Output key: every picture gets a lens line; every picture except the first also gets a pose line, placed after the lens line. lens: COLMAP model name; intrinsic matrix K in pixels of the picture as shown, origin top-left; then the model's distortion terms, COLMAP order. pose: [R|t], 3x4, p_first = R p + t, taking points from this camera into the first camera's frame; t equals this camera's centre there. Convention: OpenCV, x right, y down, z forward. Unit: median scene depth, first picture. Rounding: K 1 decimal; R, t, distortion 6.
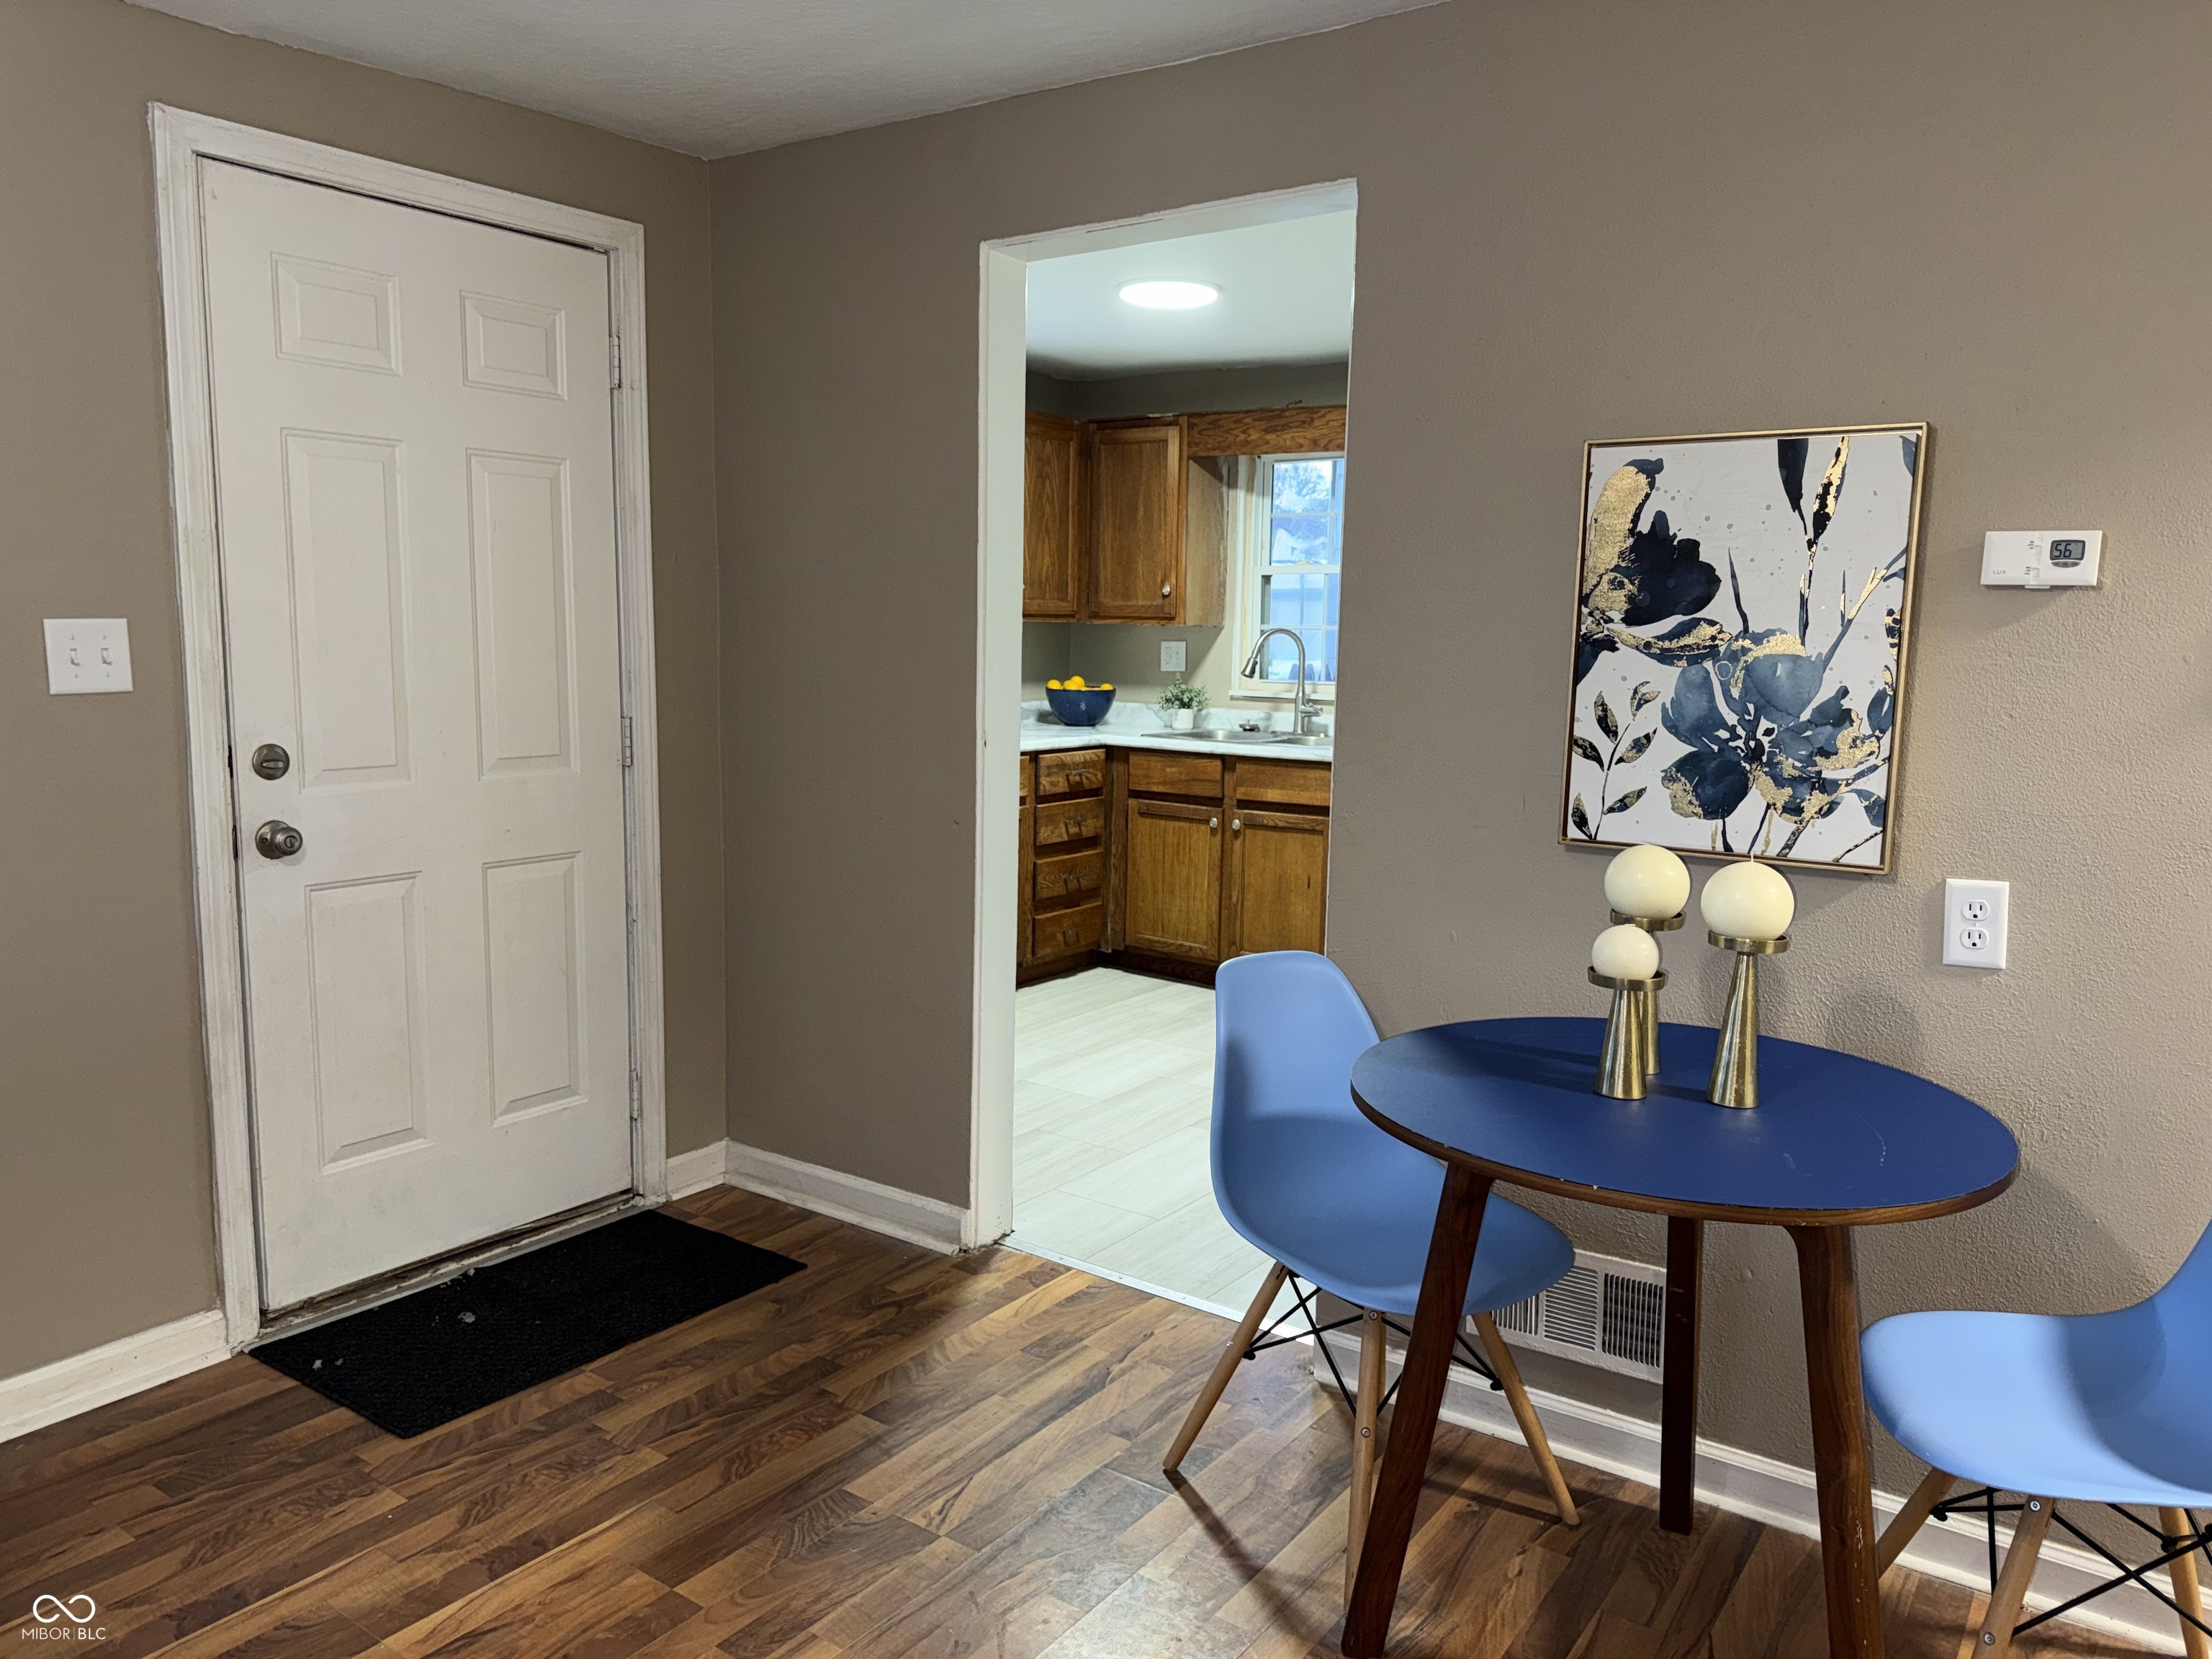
lens RADIAL K [[1557.1, 0, 1101.1], [0, 1557.1, 837.2], [0, 0, 1]] dist [0.066294, -0.079755]
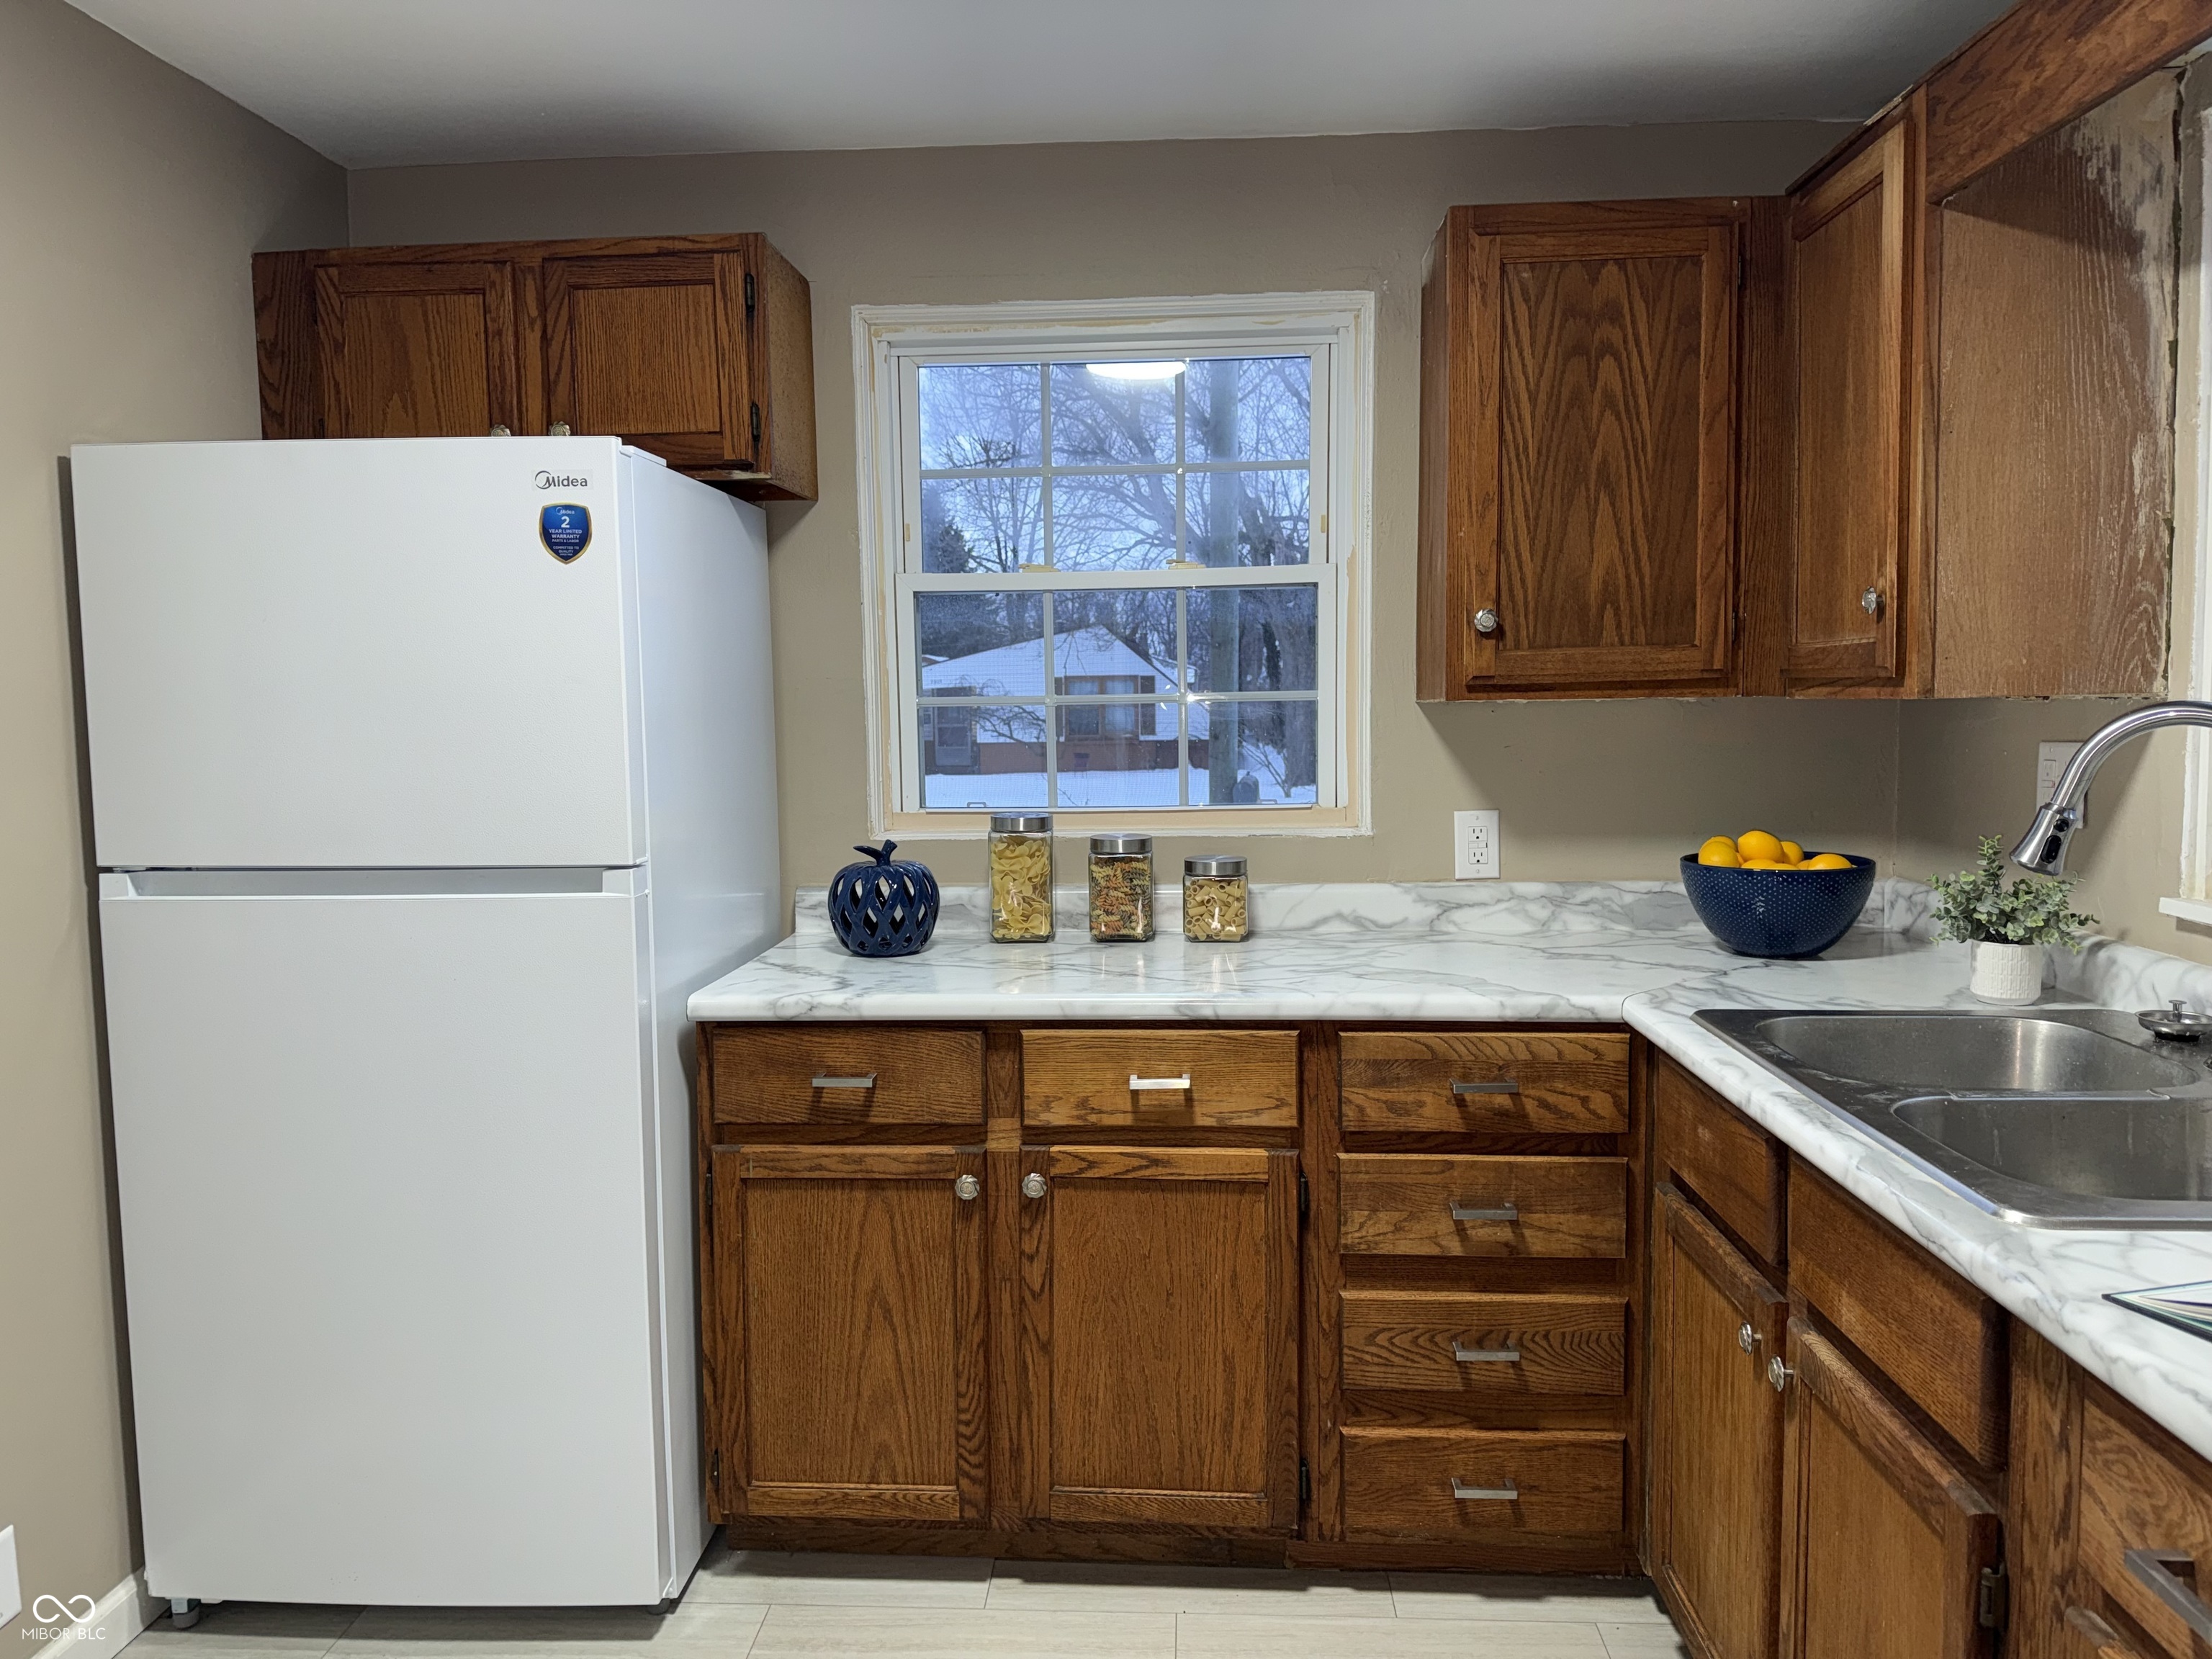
lens RADIAL K [[1557.1, 0, 1096.2], [0, 1557.1, 815.4], [0, 0, 1]] dist [0.066294, -0.079755]
pose [[0.534254, 0.035982, -0.844558, 0.528107], [-0.092853, 0.995546, -0.016323, -0.190655], [0.840209, 0.087140, 0.535216, 1.432009]]
